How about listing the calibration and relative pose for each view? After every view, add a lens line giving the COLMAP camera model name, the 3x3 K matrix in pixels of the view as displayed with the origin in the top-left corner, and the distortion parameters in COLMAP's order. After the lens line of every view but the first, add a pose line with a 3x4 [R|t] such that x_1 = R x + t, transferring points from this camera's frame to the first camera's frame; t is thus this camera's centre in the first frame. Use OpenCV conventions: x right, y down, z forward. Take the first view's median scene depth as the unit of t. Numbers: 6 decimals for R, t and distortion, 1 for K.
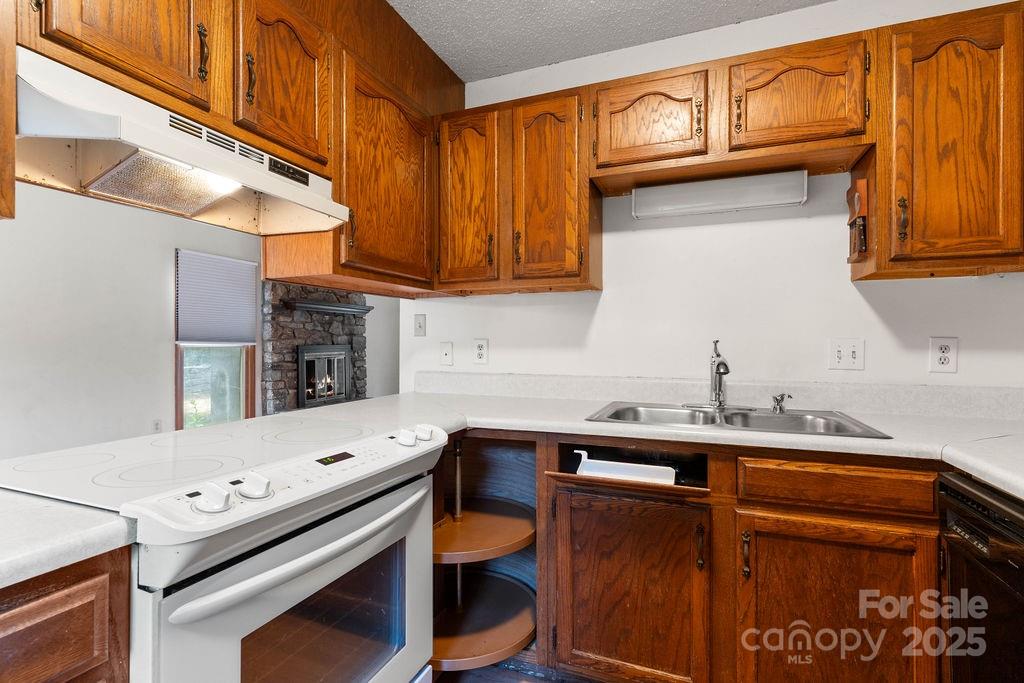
lens RADIAL K [[484.6, 0, 512.8], [0, 484.6, 343.7], [0, 0, 1]] dist [0.000023, -0.001323]
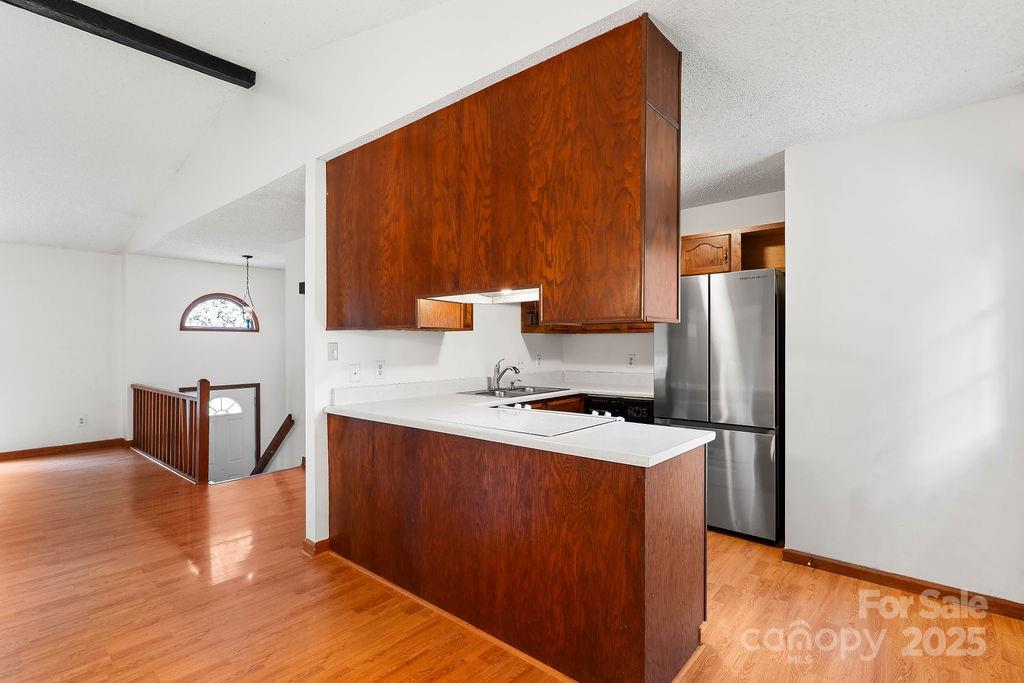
lens RADIAL K [[484.6, 0, 510.8], [0, 484.6, 343.4], [0, 0, 1]] dist [0.000023, -0.001323]
pose [[0.321475, -0.003389, 0.946912, -1.827505], [0.004465, 0.999988, 0.002063, -0.088774], [-0.946907, 0.003565, 0.321487, 0.269111]]
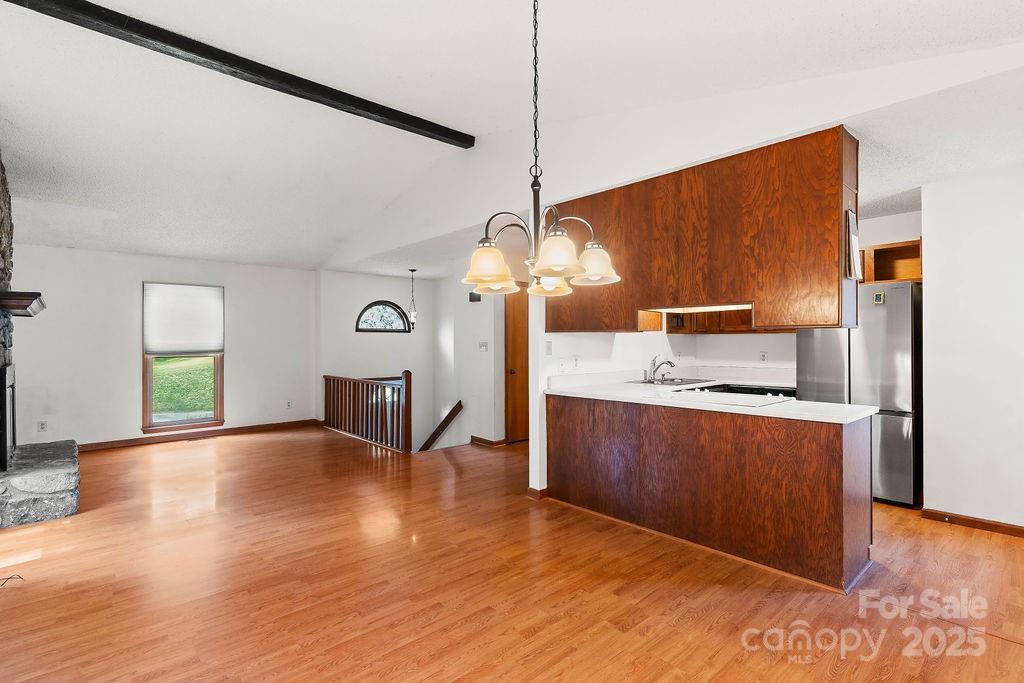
lens RADIAL K [[484.6, 0, 512.2], [0, 484.6, 338.6], [0, 0, 1]] dist [0.000023, -0.001323]
pose [[0.439339, 0.004410, 0.898311, -2.601734], [0.004162, 0.999967, -0.006944, -0.090808], [-0.898312, 0.006789, 0.439306, 0.589644]]
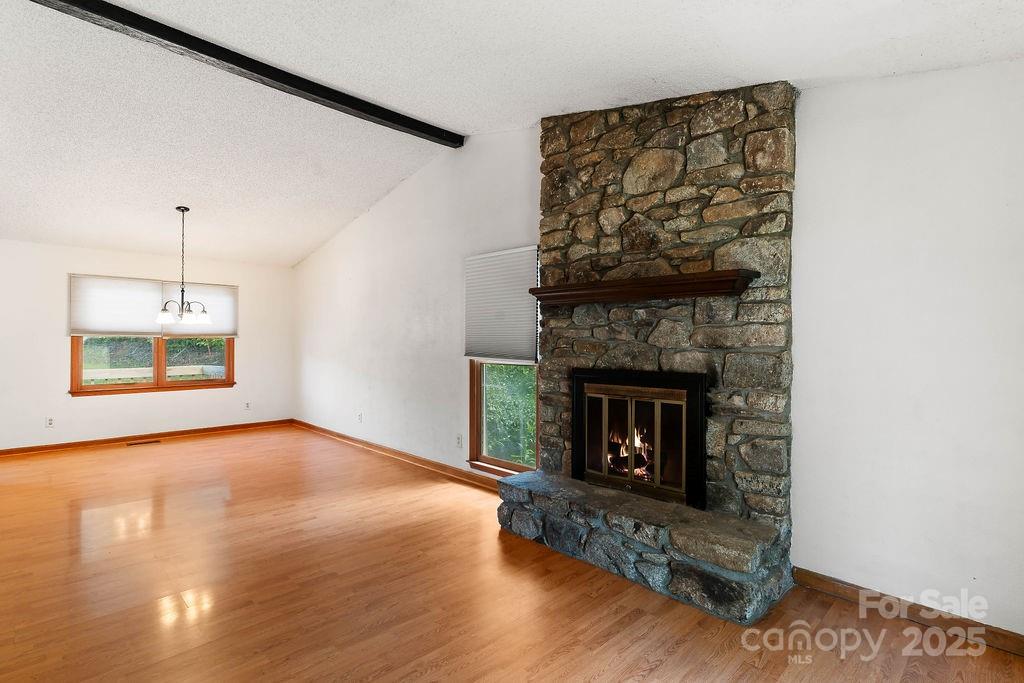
lens RADIAL K [[484.6, 0, 510.3], [0, 484.6, 341.2], [0, 0, 1]] dist [0.000023, -0.001323]
pose [[-0.393212, -0.005183, -0.919433, 0.410629], [-0.006564, 0.999974, -0.002830, -0.094099], [0.919424, 0.004922, -0.393236, 4.187230]]
